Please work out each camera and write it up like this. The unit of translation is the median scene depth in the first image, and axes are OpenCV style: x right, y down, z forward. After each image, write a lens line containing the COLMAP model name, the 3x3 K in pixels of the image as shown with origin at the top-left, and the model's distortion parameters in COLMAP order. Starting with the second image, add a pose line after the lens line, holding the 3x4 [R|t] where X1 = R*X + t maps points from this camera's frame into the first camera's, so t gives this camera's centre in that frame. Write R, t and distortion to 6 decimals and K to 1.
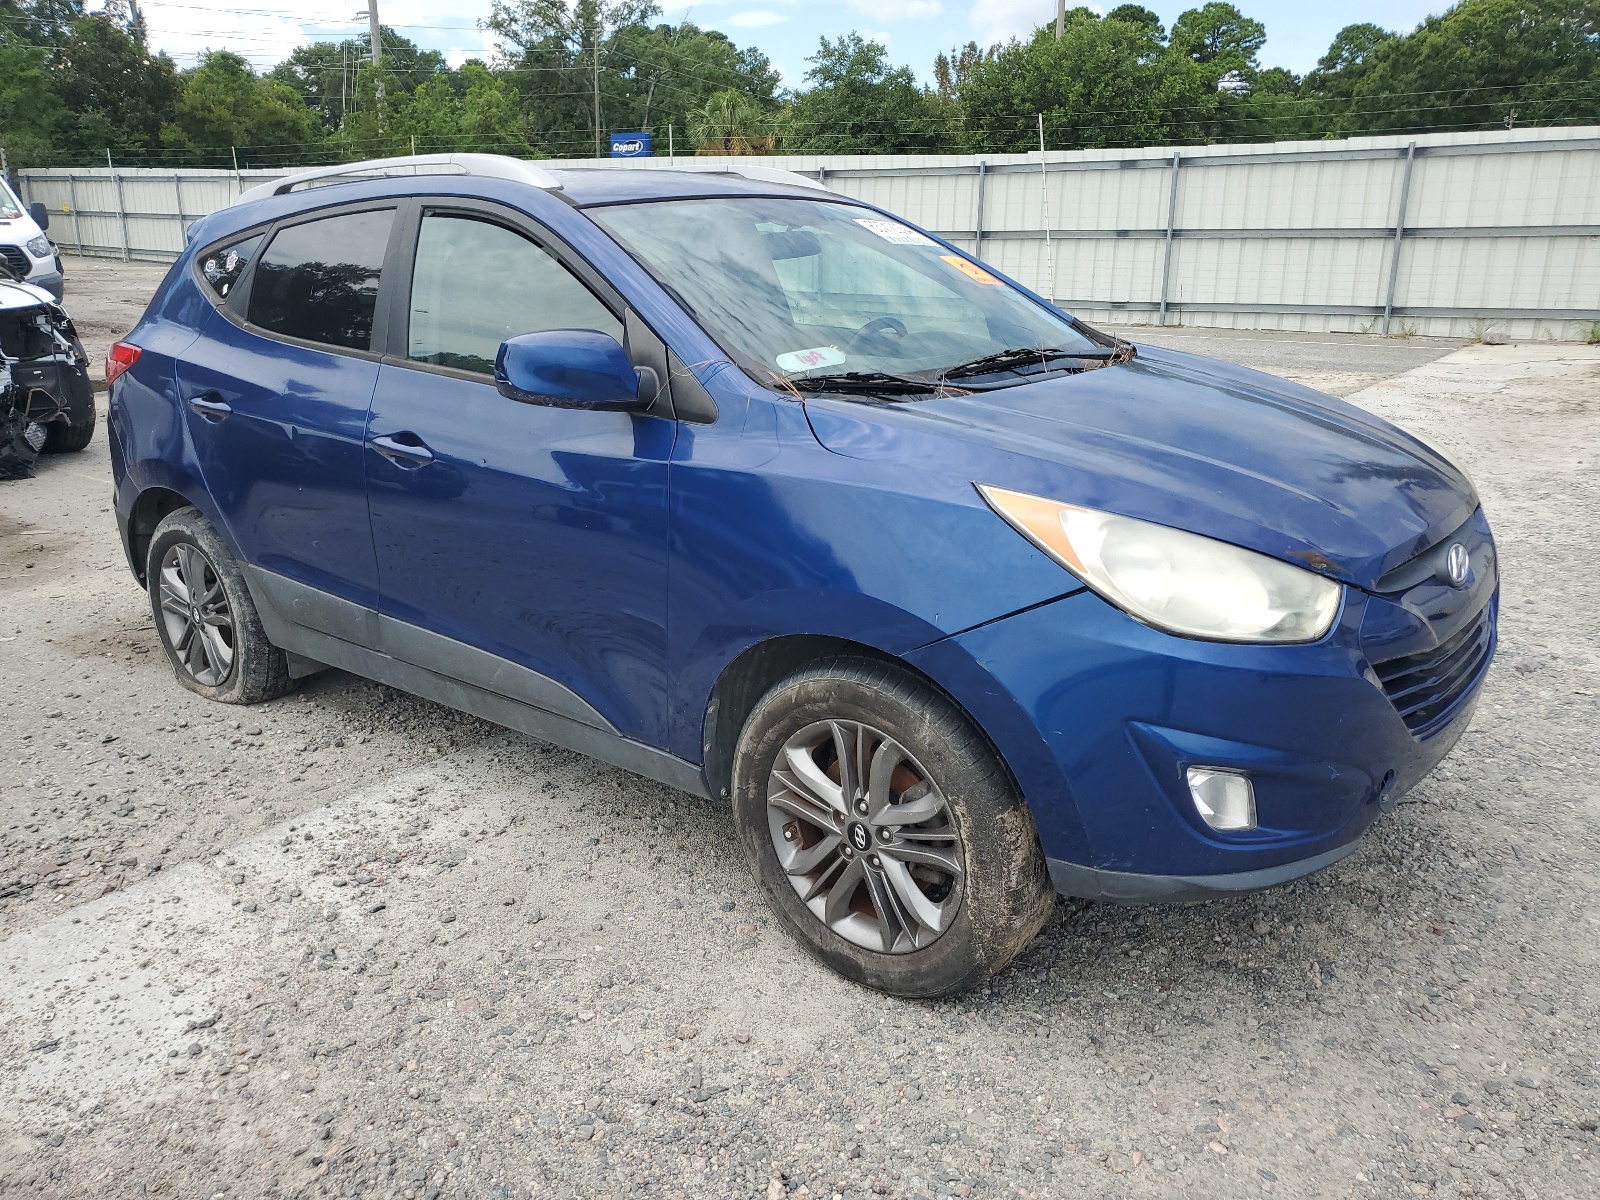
lens RADIAL K [[1246.5, 0, 812.9], [0, 1246.5, 606.8], [0, 0, 1]] dist [0.038278, -0.011630]
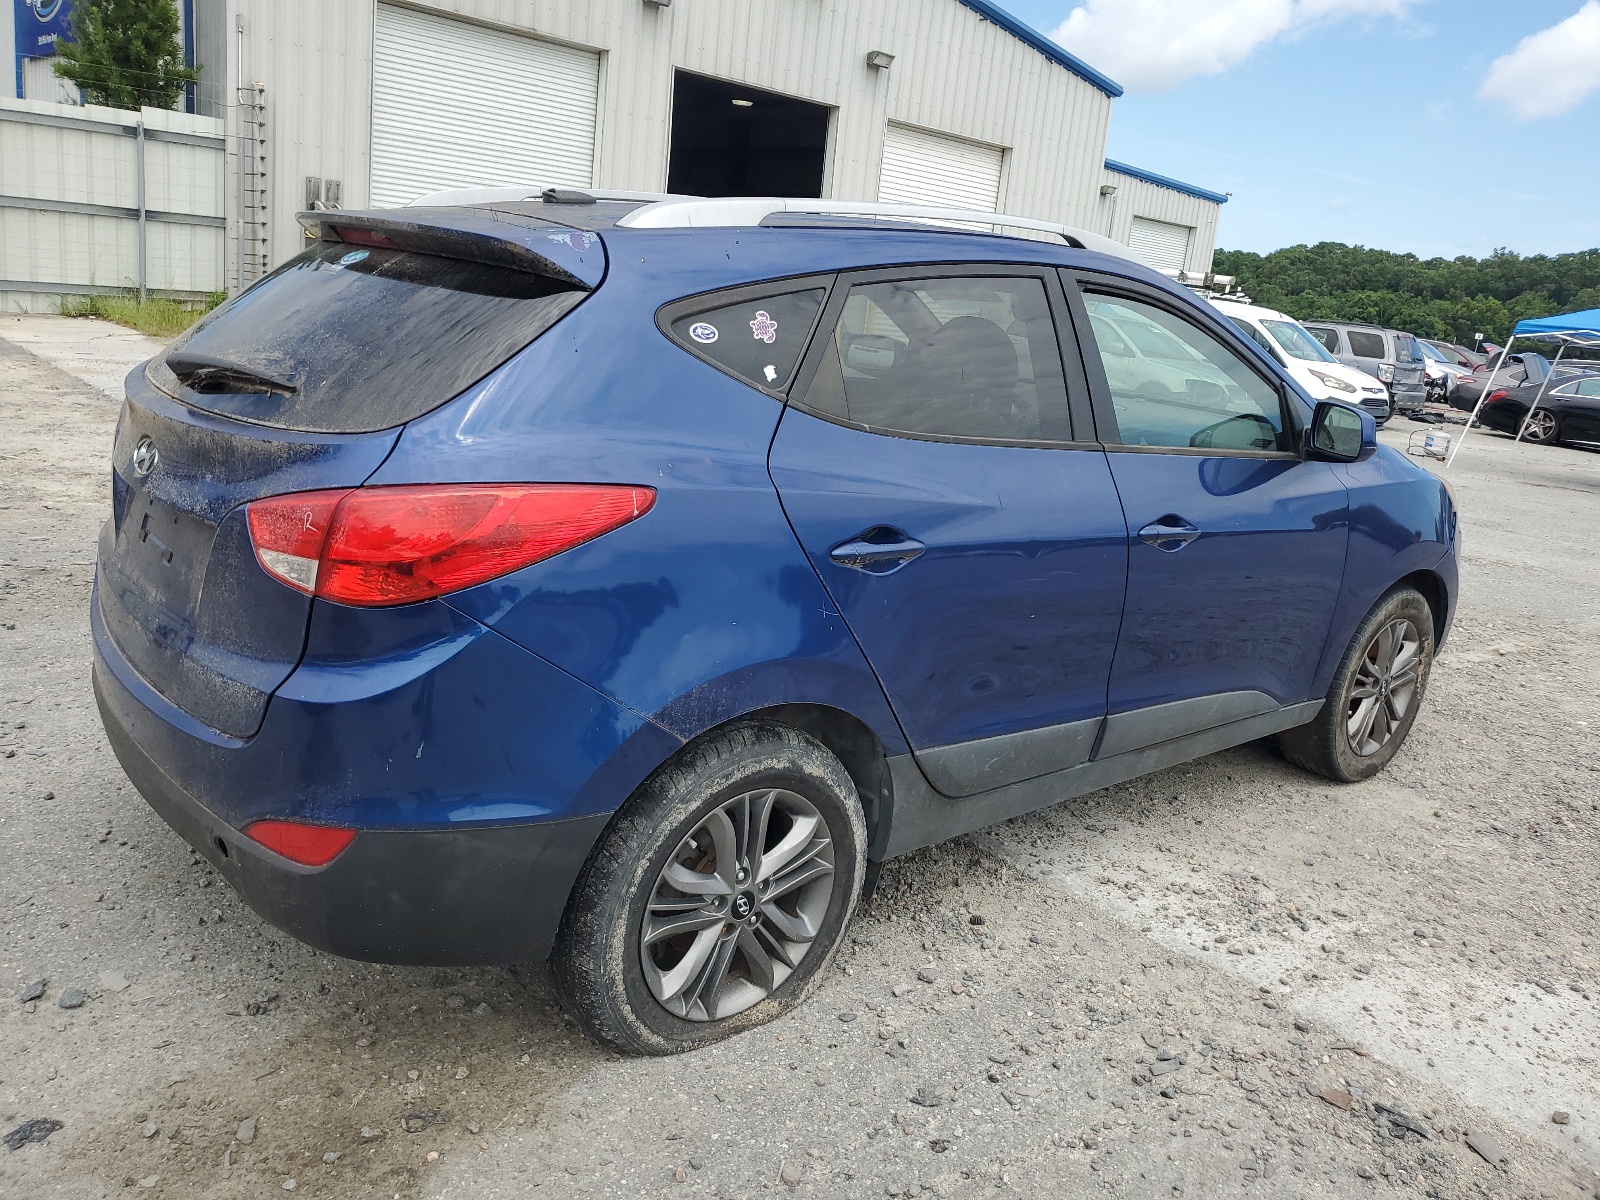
lens RADIAL K [[1246.5, 0, 800.6], [0, 1246.5, 600.3], [0, 0, 1]] dist [0.038278, -0.011630]
pose [[0.194196, -0.233115, 0.952862, -1.298695], [0.196979, 0.960836, 0.194921, -0.313589], [-0.960982, 0.149841, 0.232510, 1.027992]]
